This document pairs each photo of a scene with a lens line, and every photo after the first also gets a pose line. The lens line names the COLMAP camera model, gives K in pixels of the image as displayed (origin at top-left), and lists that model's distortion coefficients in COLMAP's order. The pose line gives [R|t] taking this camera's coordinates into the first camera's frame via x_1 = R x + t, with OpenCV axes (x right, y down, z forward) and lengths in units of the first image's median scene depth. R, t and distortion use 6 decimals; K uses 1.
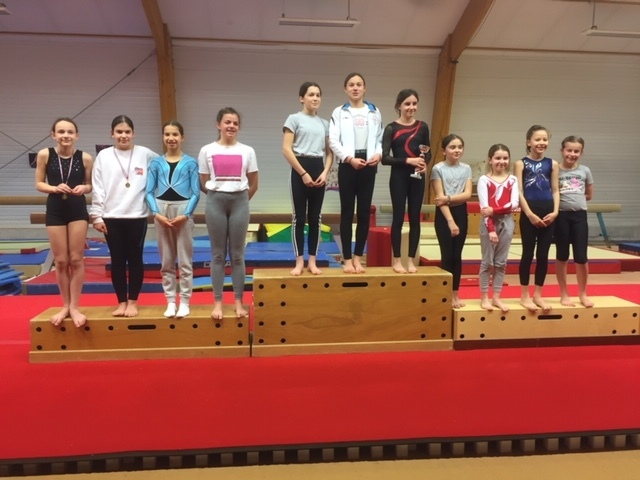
lens RADIAL K [[542.4, 0, 326.2], [0, 542.4, 237.8], [0, 0, 1]] dist [0.064450, -0.097431]
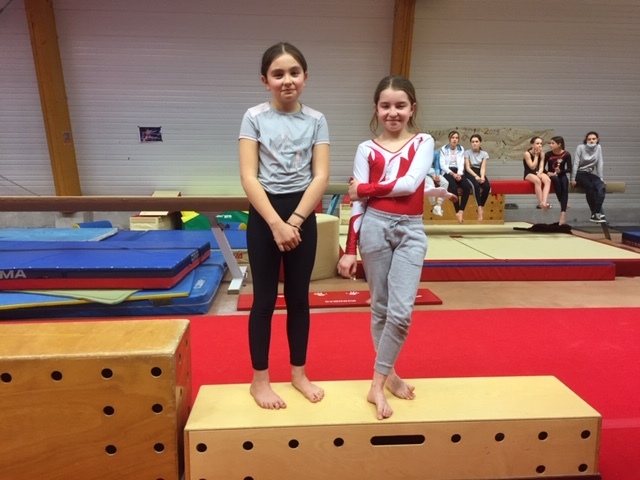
lens RADIAL K [[542.4, 0, 326.8], [0, 542.4, 241.7], [0, 0, 1]] dist [0.064450, -0.097431]
pose [[0.999502, 0.001489, -0.031505, 0.321801], [0.000196, 0.998574, 0.053388, -0.040823], [0.031540, -0.053368, 0.998077, 0.484728]]
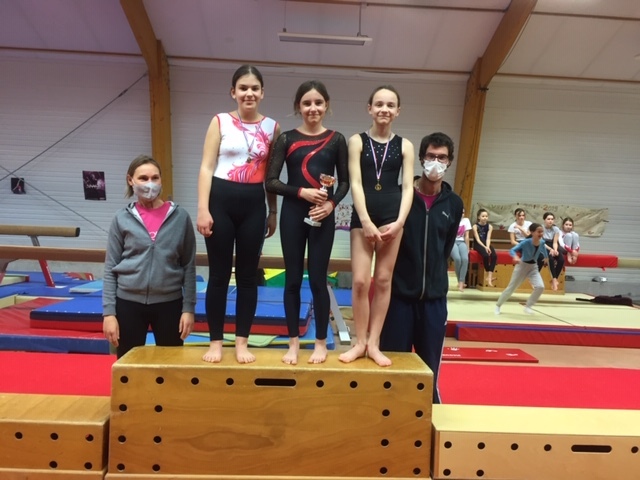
lens RADIAL K [[542.4, 0, 328.0], [0, 542.4, 239.4], [0, 0, 1]] dist [0.064450, -0.097431]
pose [[0.996920, 0.038633, -0.068246, 0.127760], [-0.043076, 0.996963, -0.064877, -0.034964], [0.065532, 0.067617, 0.995557, 0.303933]]
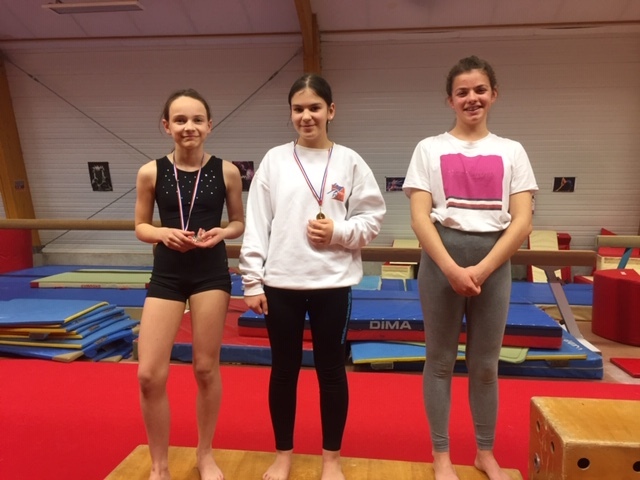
lens RADIAL K [[542.4, 0, 322.1], [0, 542.4, 239.3], [0, 0, 1]] dist [0.064450, -0.097431]
pose [[0.975114, 0.014190, -0.221248, -0.206601], [-0.021433, 0.999309, -0.030371, -0.053264], [0.220664, 0.034358, 0.974745, 0.448883]]
